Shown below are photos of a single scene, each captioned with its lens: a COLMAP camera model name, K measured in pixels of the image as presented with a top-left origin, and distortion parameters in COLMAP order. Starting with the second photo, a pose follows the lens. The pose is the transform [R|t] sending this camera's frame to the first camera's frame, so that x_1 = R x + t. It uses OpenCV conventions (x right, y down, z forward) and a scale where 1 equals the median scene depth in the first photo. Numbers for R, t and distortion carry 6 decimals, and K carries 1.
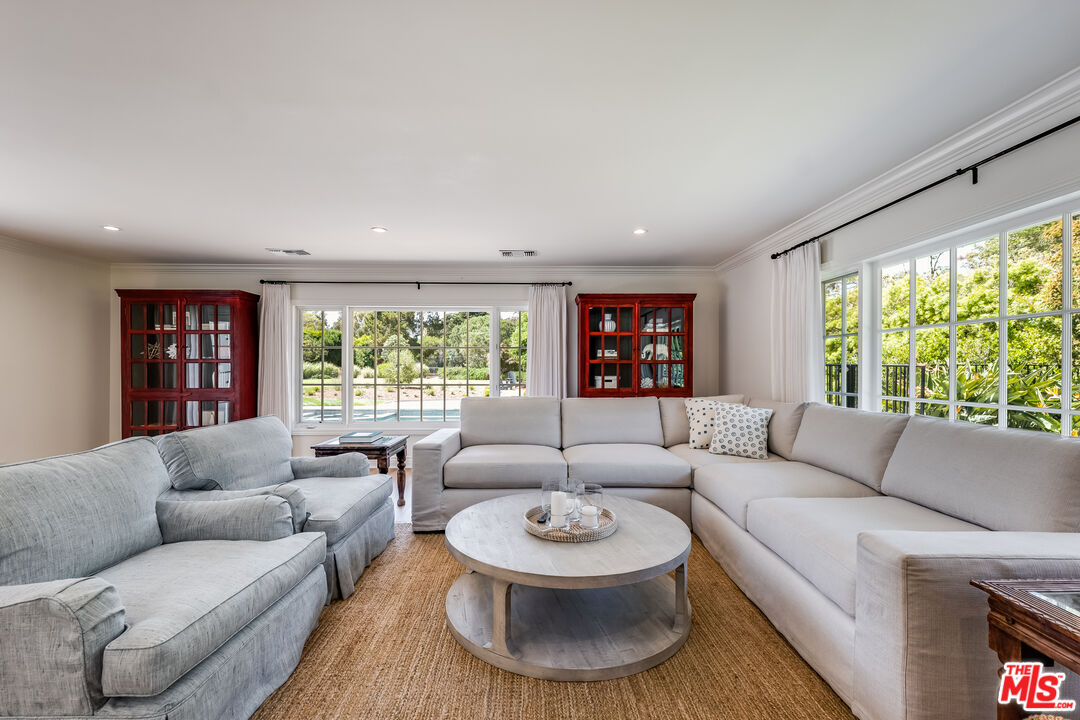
lens RADIAL K [[461.5, 0, 546.7], [0, 461.5, 366.1], [0, 0, 1]] dist [-0.003057, -0.000250]
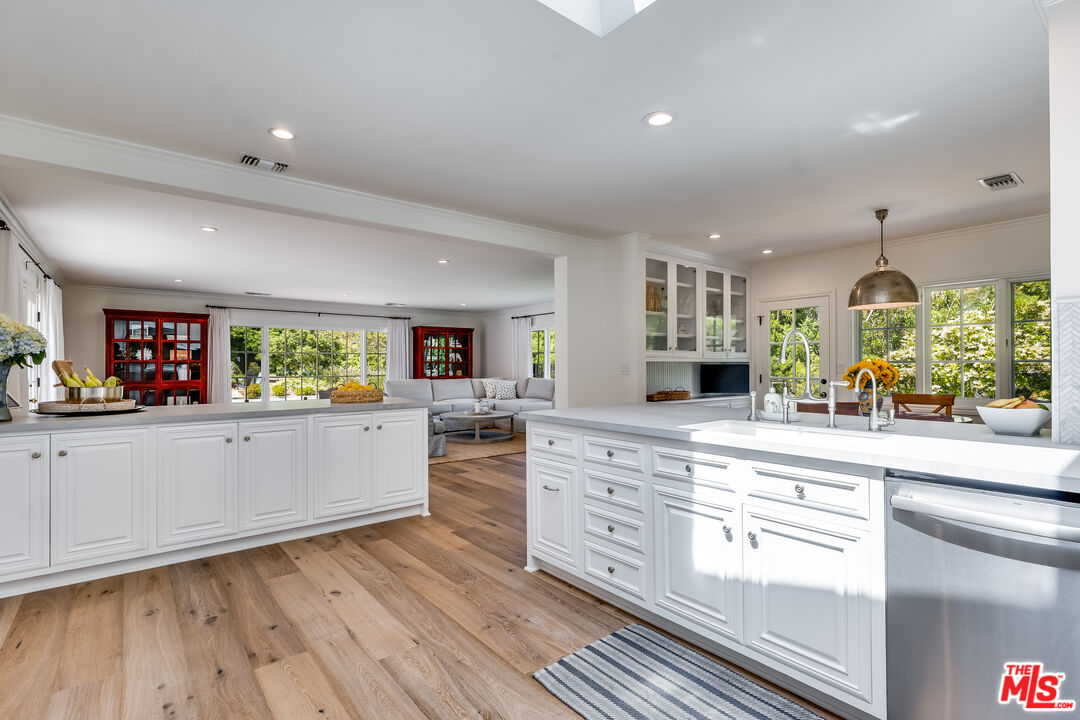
lens RADIAL K [[505.7, 0, 538.9], [0, 505.7, 360.3], [0, 0, 1]] dist [0.011197, 0.000703]
pose [[0.775467, 0.000014, 0.631388, -0.863048], [0.000636, 0.999999, -0.000804, -0.015189], [-0.631388, 0.001025, 0.775466, -0.914041]]
